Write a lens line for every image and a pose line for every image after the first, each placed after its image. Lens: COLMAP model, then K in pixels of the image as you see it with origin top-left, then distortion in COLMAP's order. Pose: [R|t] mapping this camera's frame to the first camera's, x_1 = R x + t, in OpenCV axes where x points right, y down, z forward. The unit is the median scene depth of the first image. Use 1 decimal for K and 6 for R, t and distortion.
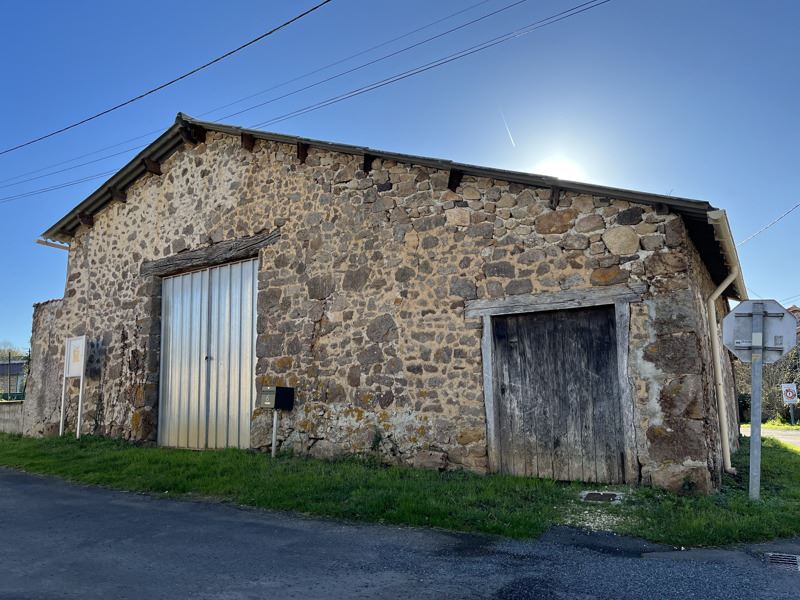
lens RADIAL K [[603.3, 0, 400.0], [0, 603.3, 300.0], [0, 0, 1]] dist [0.060438, -0.002248]
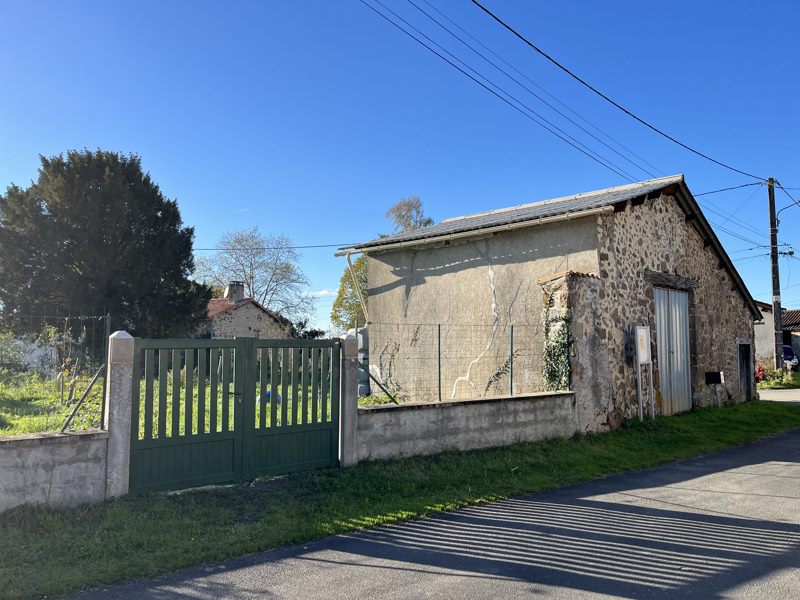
lens RADIAL K [[603.3, 0, 400.0], [0, 603.3, 300.0], [0, 0, 1]] dist [0.060438, -0.002248]
pose [[0.110081, 0.093813, 0.989485, -1.547697], [-0.148904, 0.985857, -0.076903, 0.151882], [-0.982705, -0.138872, 0.122493, 1.238564]]
